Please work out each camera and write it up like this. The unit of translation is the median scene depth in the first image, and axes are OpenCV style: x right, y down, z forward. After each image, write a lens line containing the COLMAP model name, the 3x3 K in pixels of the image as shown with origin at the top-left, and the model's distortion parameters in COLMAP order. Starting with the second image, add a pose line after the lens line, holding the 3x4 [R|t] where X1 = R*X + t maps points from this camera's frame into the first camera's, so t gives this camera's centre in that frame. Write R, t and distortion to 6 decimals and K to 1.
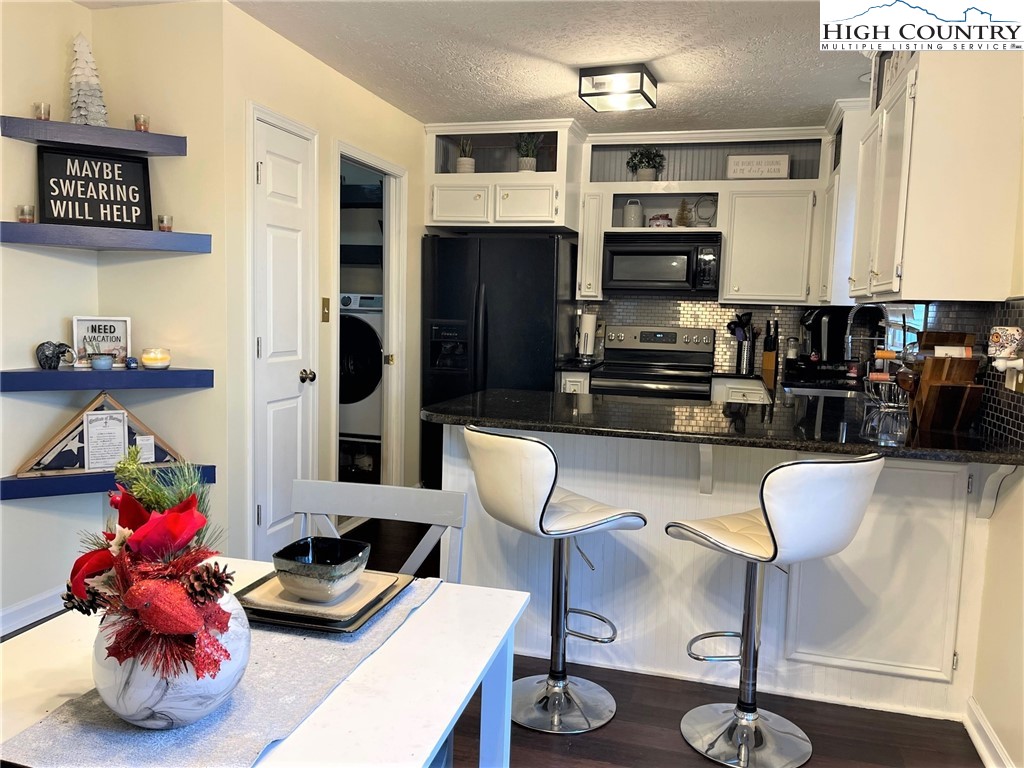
lens RADIAL K [[807.5, 0, 494.1], [0, 807.5, 398.7], [0, 0, 1]] dist [0.009028, -0.000851]
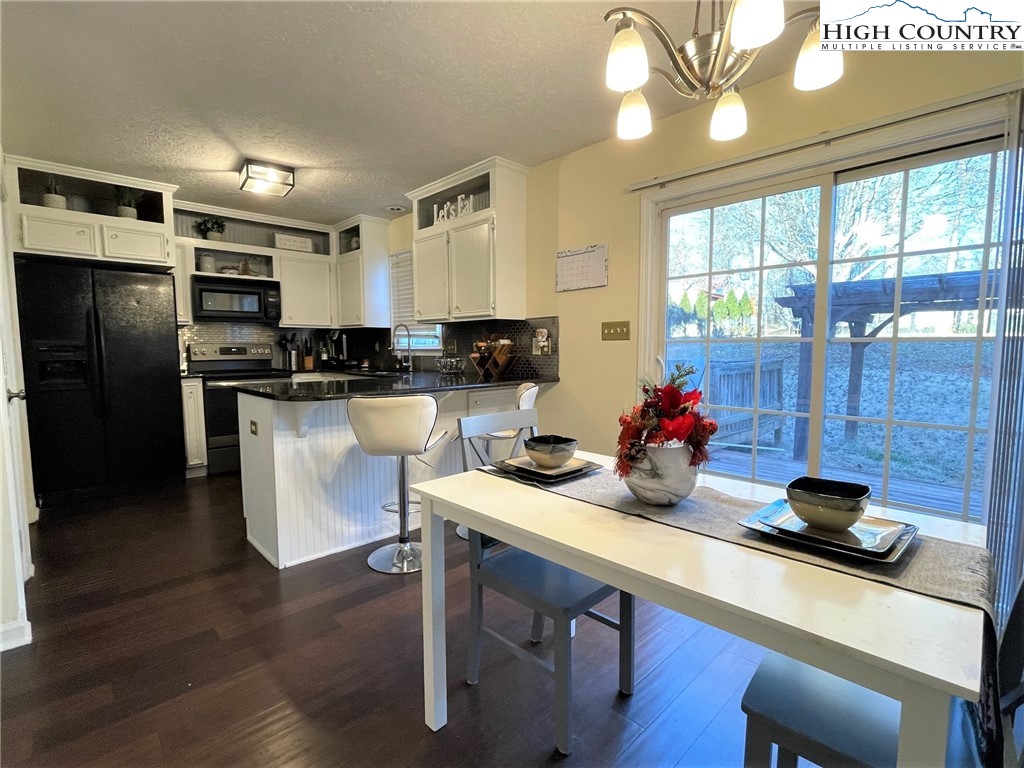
lens RADIAL K [[491.0, 0, 512.8], [0, 491.0, 387.3], [0, 0, 1]] dist [-0.002808, -0.000592]
pose [[0.505729, -0.099657, 0.856917, -0.319762], [0.114137, 0.992303, 0.048042, 0.003246], [-0.855109, 0.073510, 0.513211, 0.136426]]
